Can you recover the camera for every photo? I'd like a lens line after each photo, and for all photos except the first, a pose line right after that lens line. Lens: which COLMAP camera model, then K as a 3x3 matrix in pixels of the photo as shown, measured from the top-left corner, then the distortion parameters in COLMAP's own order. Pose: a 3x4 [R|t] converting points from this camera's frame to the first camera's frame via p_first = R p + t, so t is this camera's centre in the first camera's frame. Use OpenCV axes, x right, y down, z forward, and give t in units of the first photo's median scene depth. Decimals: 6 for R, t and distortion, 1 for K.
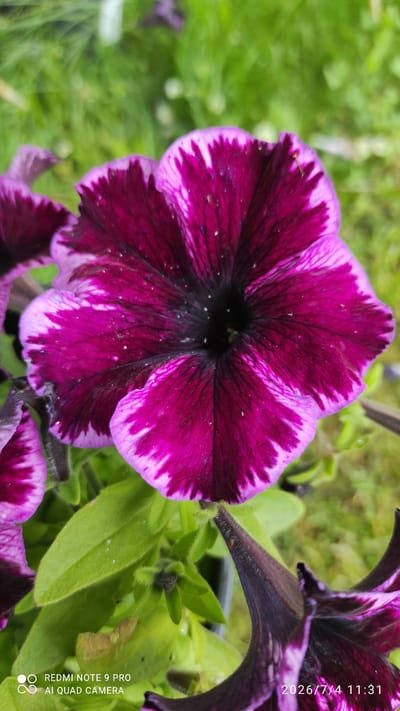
lens RADIAL K [[537.6, 0, 198.6], [0, 537.6, 354.9], [0, 0, 1]] dist [-0.005511, -0.018909]
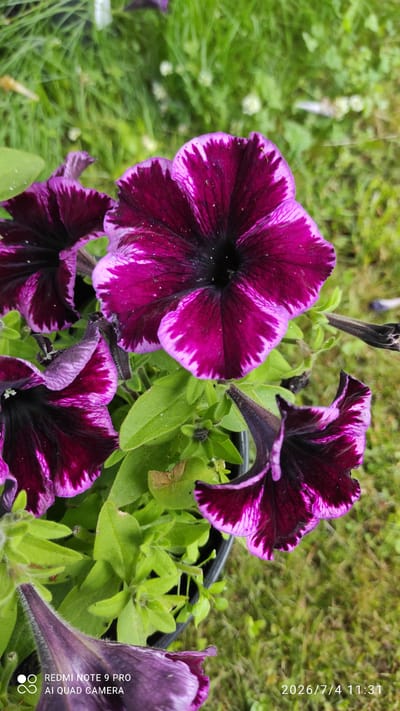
lens RADIAL K [[537.6, 0, 200.6], [0, 537.6, 356.7], [0, 0, 1]] dist [-0.005511, -0.018909]
pose [[0.995918, -0.087123, -0.023595, -0.005454], [0.088602, 0.993509, 0.071337, 0.082891], [0.017226, -0.073136, 0.997173, -0.523702]]
